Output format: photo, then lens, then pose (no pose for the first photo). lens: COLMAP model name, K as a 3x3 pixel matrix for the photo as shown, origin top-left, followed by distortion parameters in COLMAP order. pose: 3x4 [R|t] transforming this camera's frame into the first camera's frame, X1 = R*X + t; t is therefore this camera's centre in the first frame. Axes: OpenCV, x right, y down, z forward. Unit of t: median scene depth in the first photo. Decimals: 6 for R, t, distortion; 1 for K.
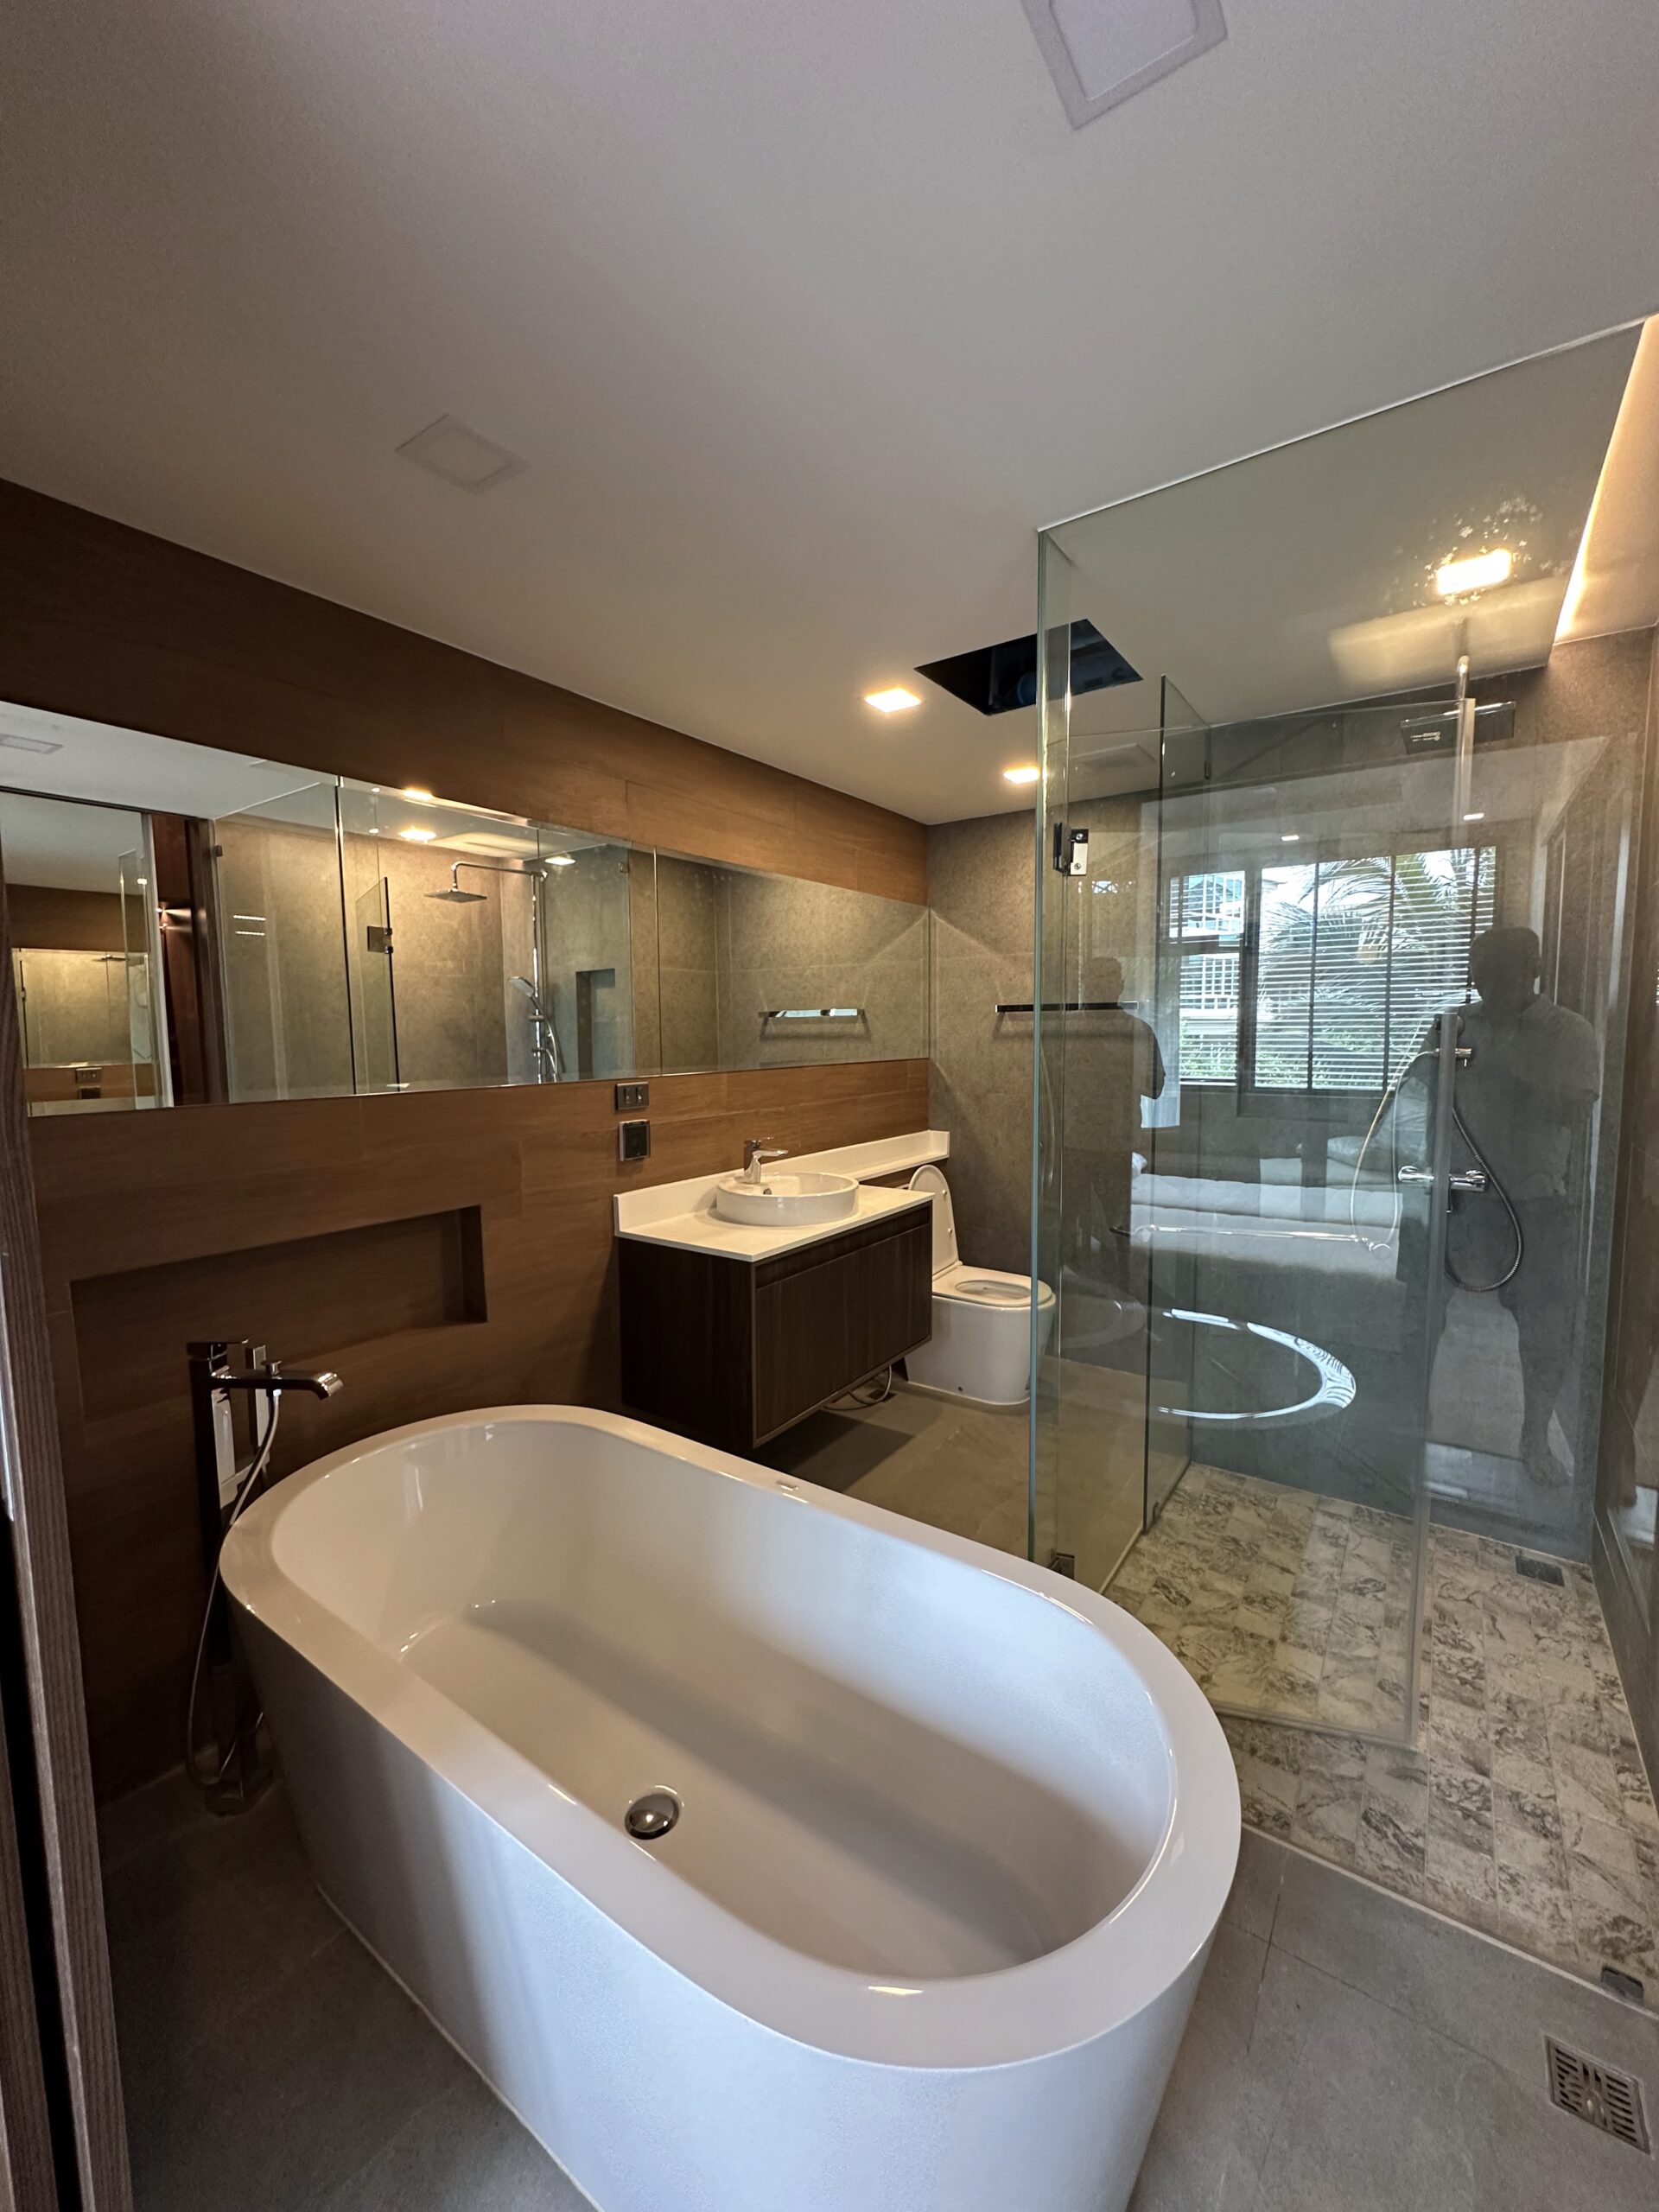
lens RADIAL K [[875.2, 0, 829.5], [0, 875.2, 1106.0], [0, 0, 1]] dist [-0.007425, -0.000046]
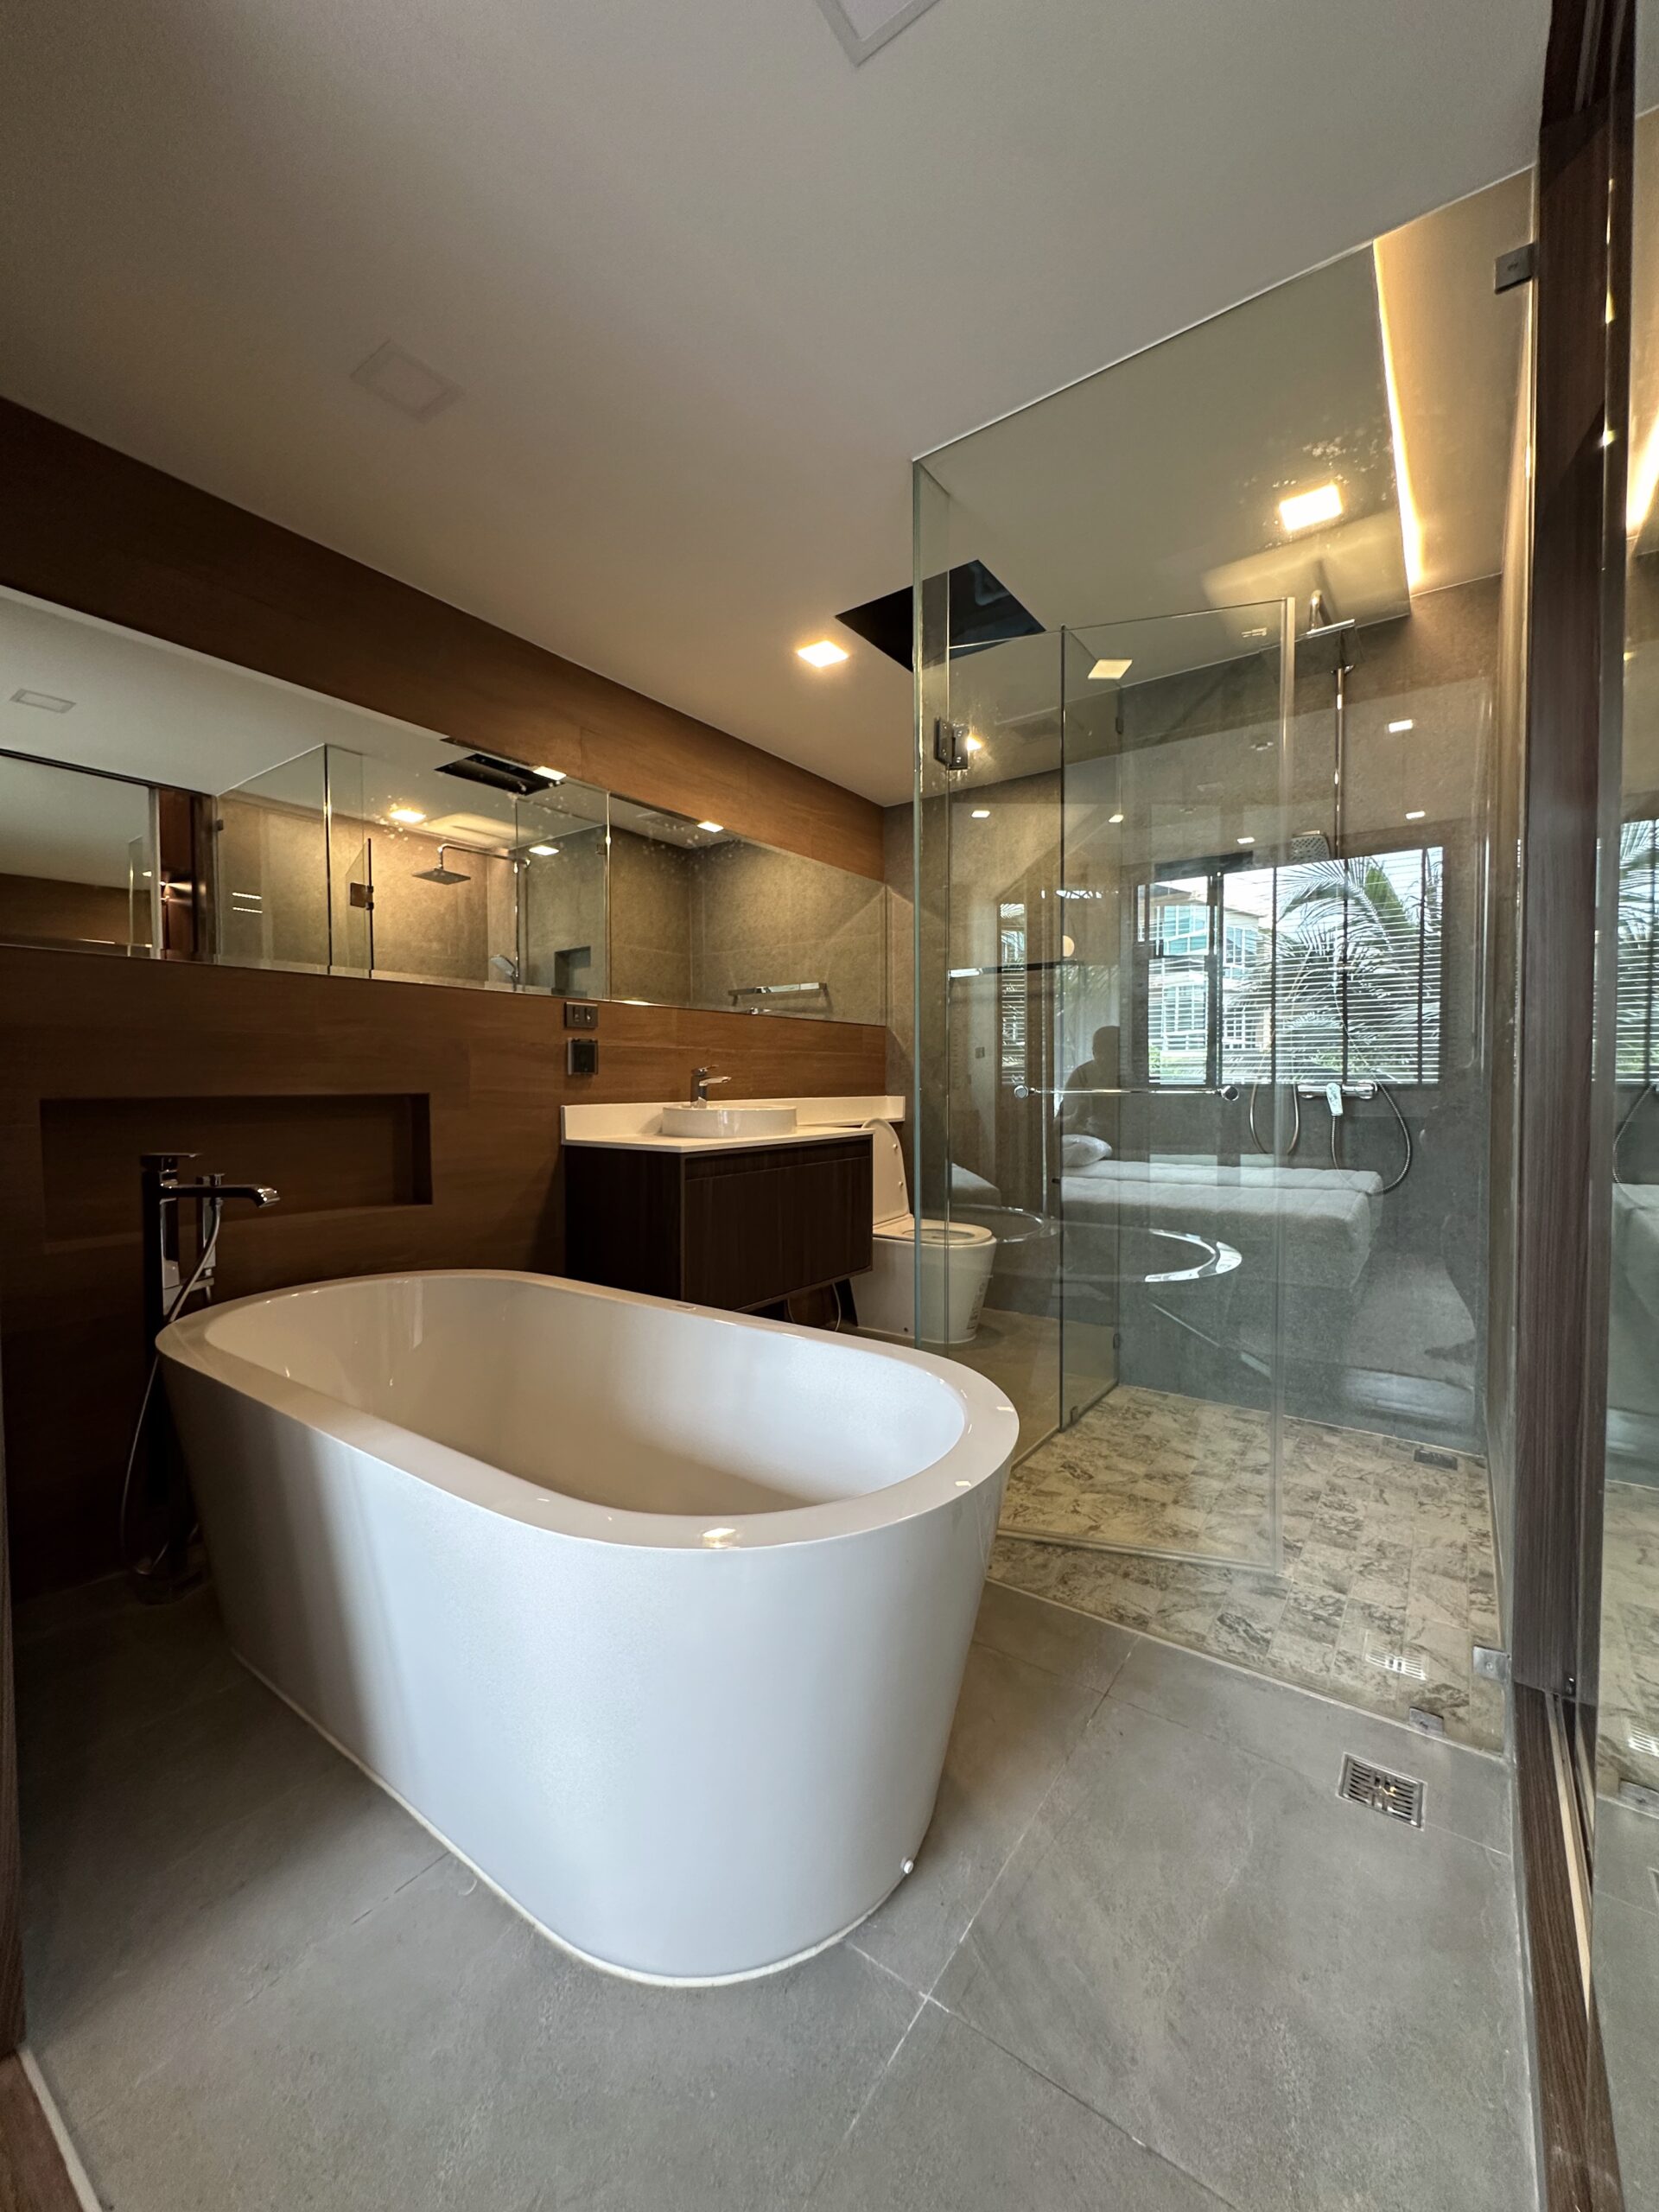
lens RADIAL K [[875.2, 0, 829.5], [0, 875.2, 1106.0], [0, 0, 1]] dist [-0.007425, -0.000046]
pose [[0.999936, 0.005498, -0.009906, 0.092143], [-0.006057, 0.998338, -0.057303, 0.161984], [0.009574, 0.057360, 0.998308, -0.063433]]
